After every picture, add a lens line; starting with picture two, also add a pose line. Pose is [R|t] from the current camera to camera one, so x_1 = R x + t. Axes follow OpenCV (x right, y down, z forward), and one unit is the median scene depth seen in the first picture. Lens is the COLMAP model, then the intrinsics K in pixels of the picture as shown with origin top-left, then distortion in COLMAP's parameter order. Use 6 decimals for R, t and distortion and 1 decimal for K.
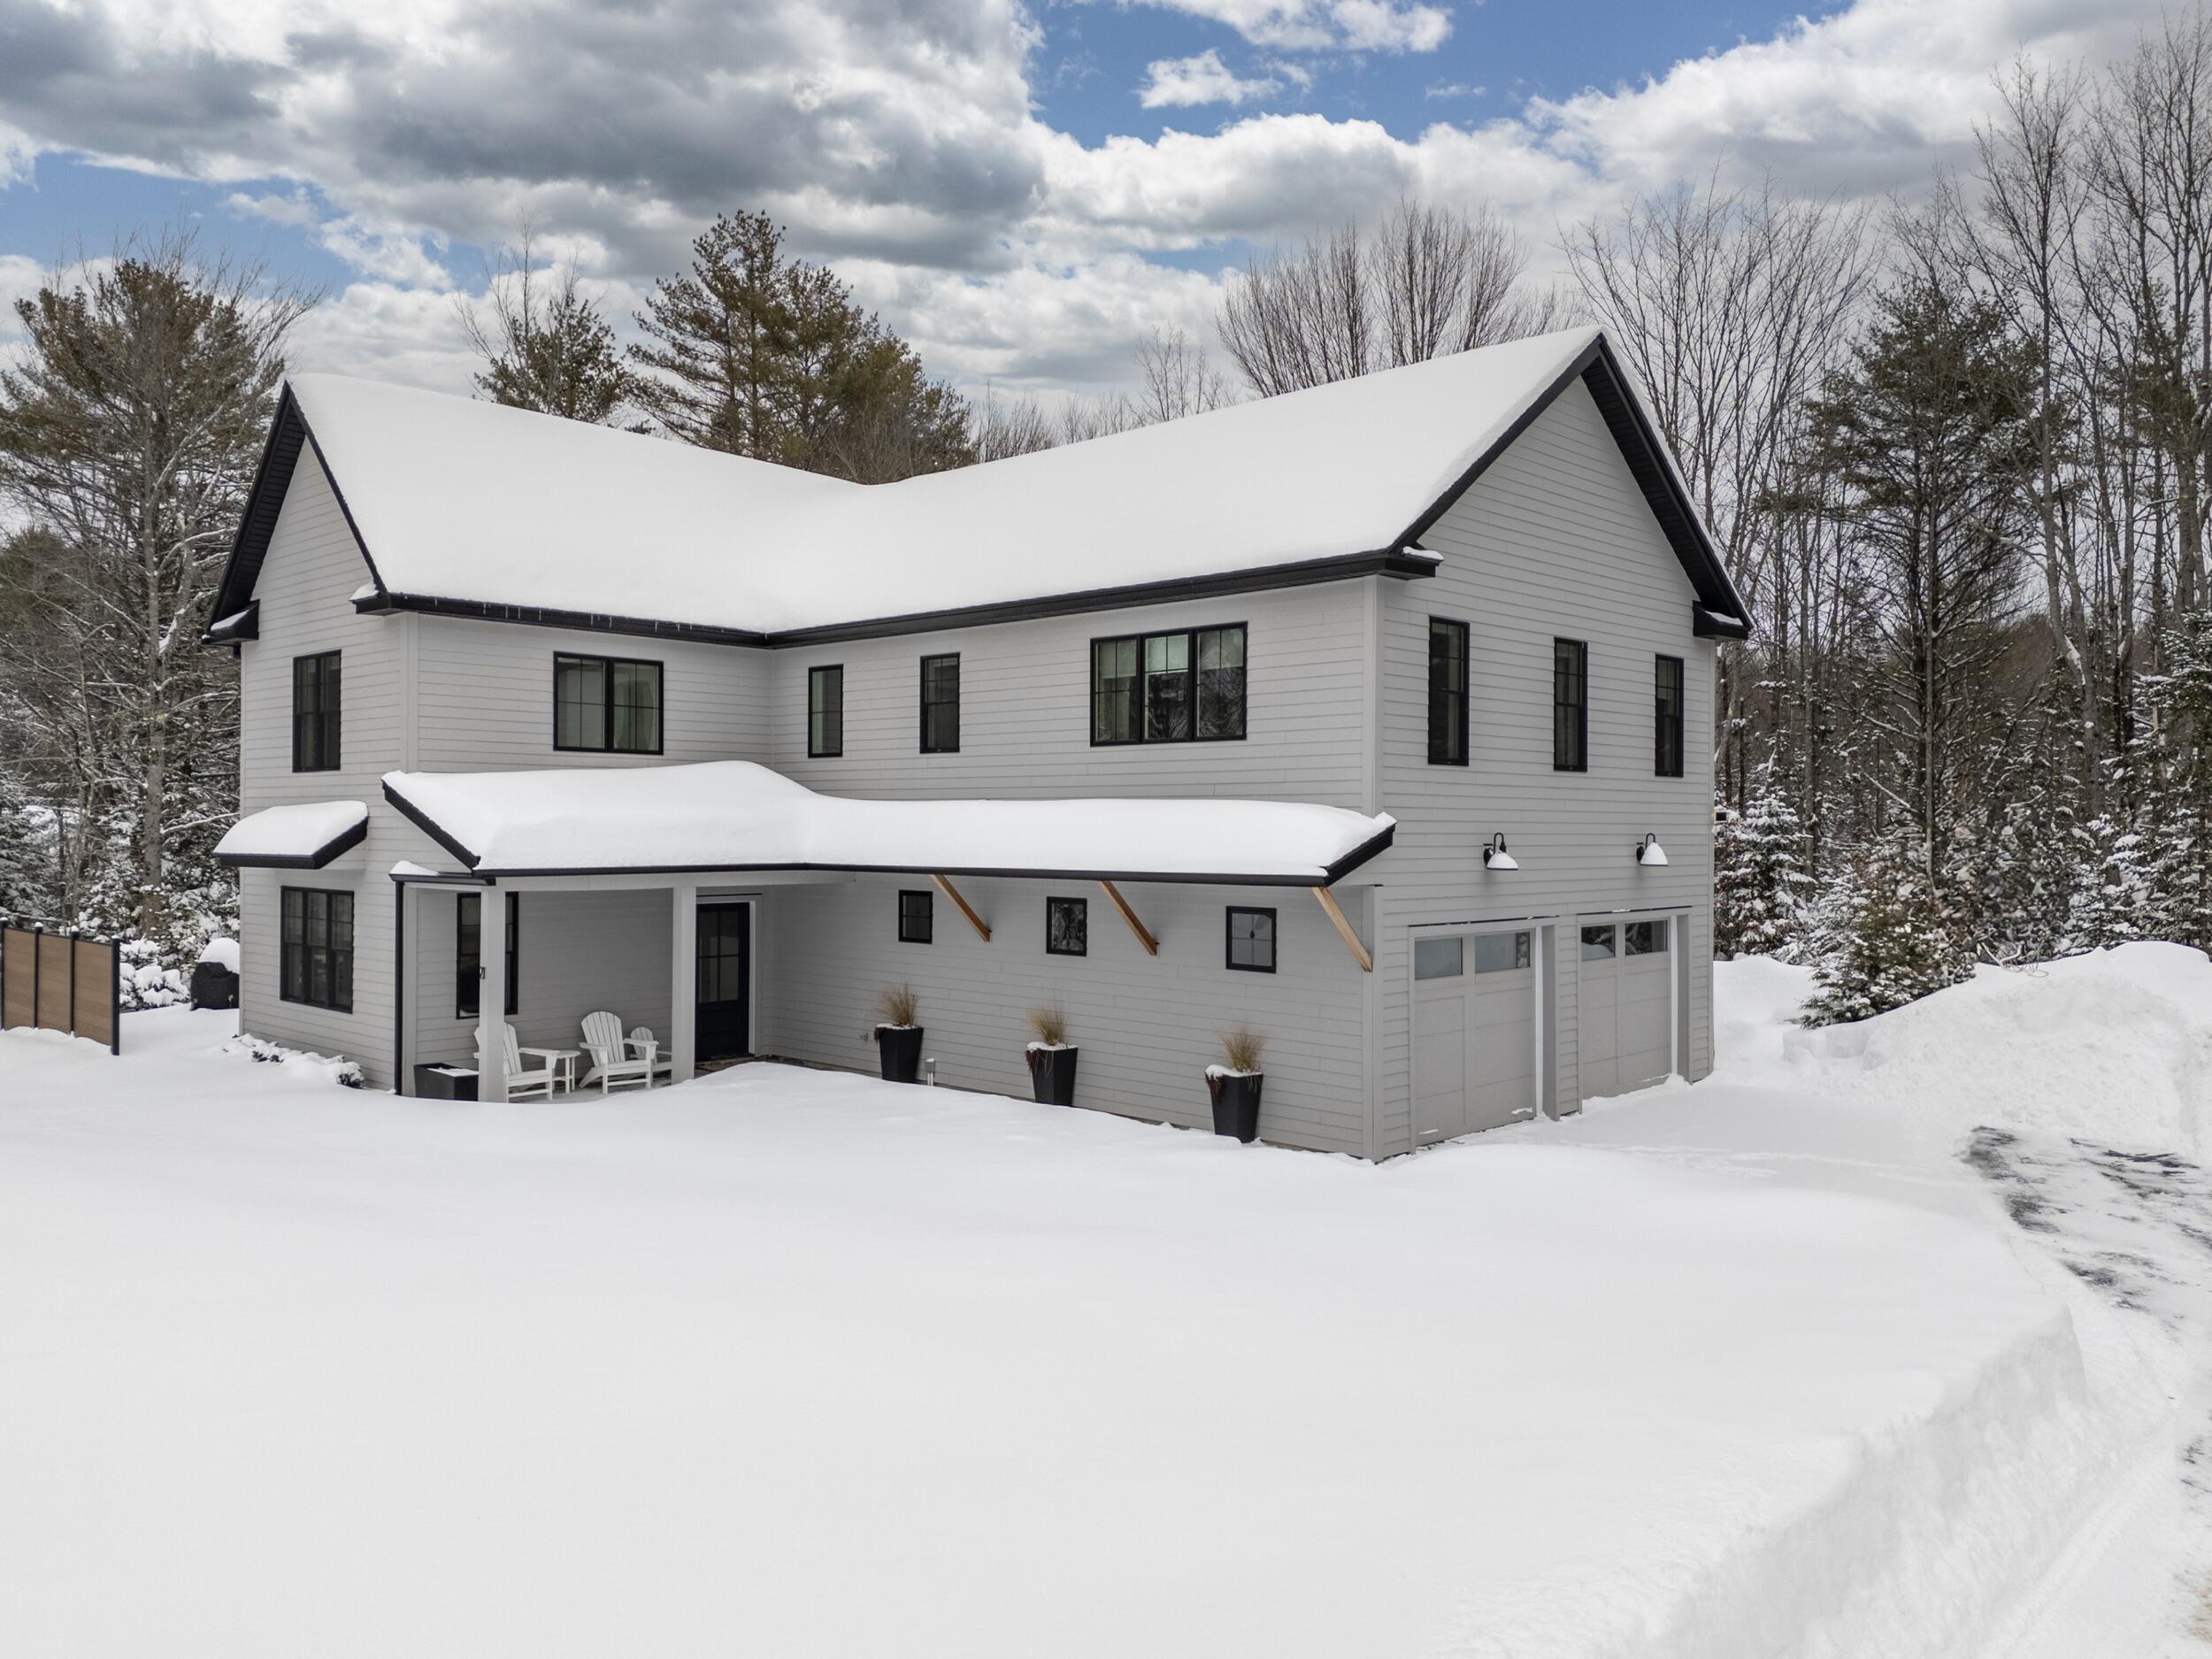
lens RADIAL K [[1616.9, 0, 1106.0], [0, 1616.9, 829.5], [0, 0, 1]] dist [0.095660, -0.067335]
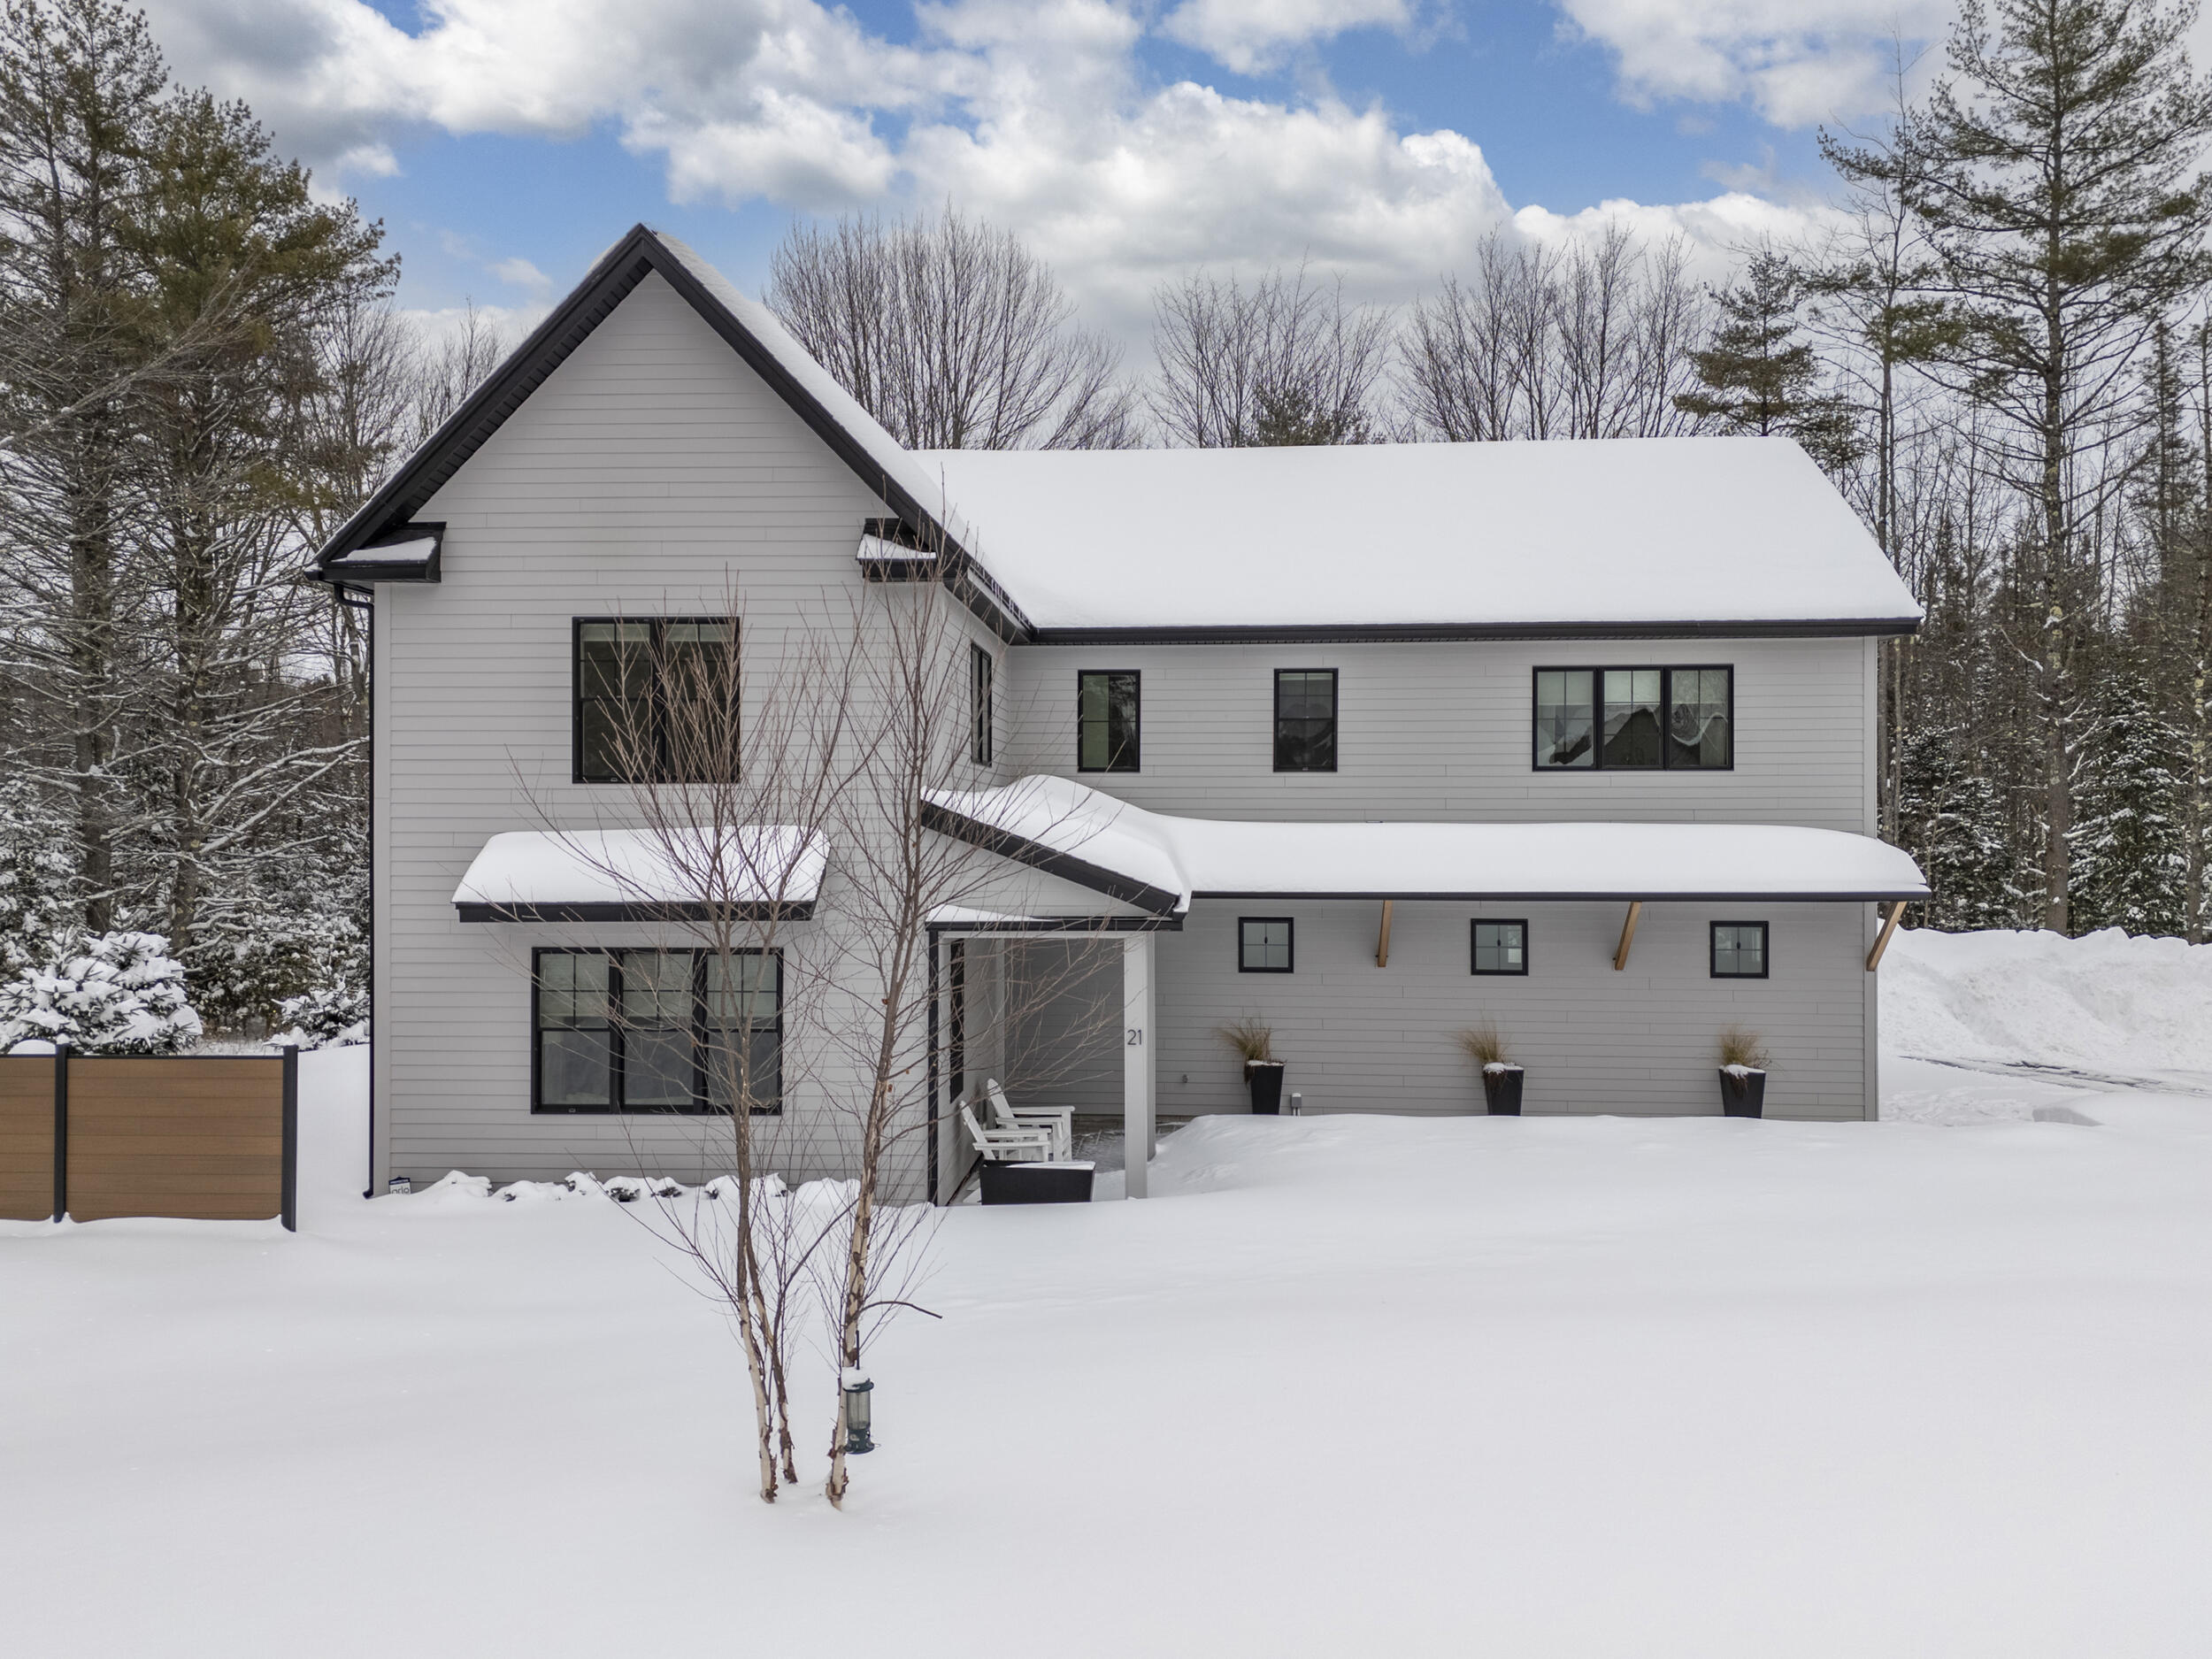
lens RADIAL K [[1600.8, 0, 1075.9], [0, 1600.8, 836.3], [0, 0, 1]] dist [0.040800, -0.001348]
pose [[0.768707, -0.007888, 0.639552, -0.813895], [0.004702, 0.999967, 0.006683, -0.016635], [-0.639583, -0.002130, 0.768719, 0.366269]]
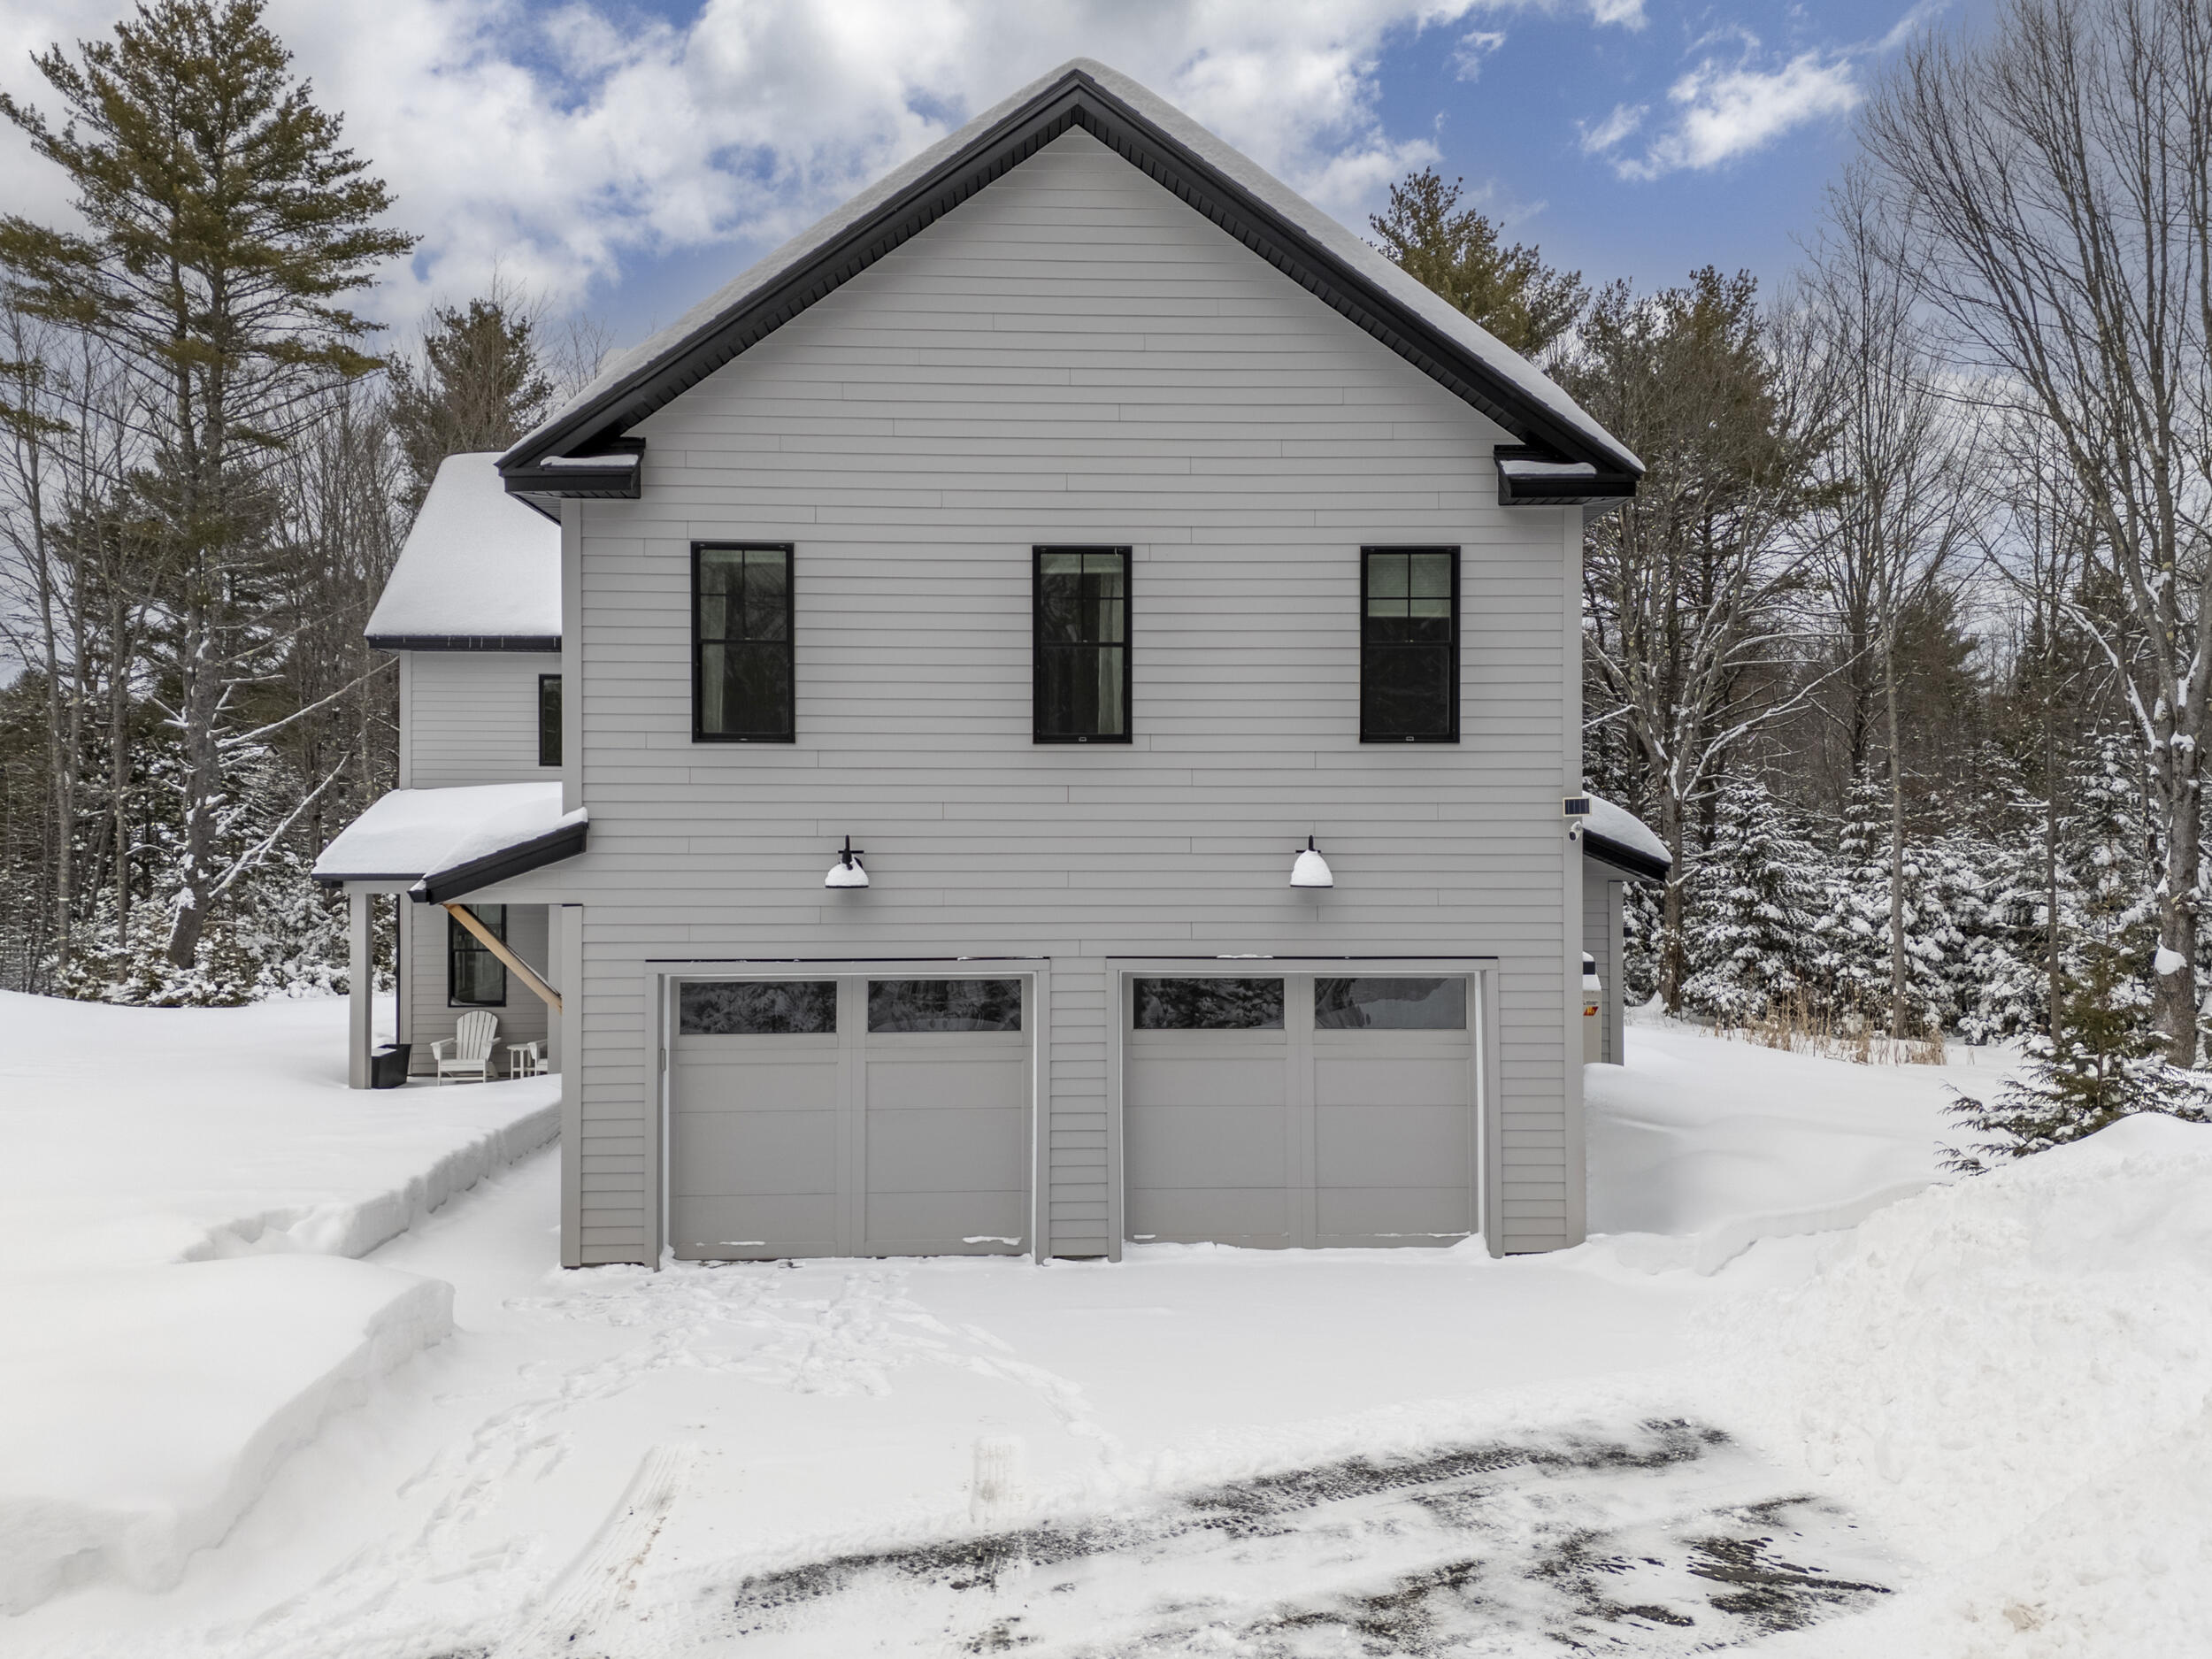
lens RADIAL K [[1175.8, 0, 1106.0], [0, 1175.8, 829.5], [0, 0, 1]] dist [0.001805, 0.000013]
pose [[0.701057, -0.000497, -0.713105, 0.582118], [0.003854, 0.999988, 0.003091, -0.002804], [0.713095, -0.004915, 0.701050, 0.619133]]
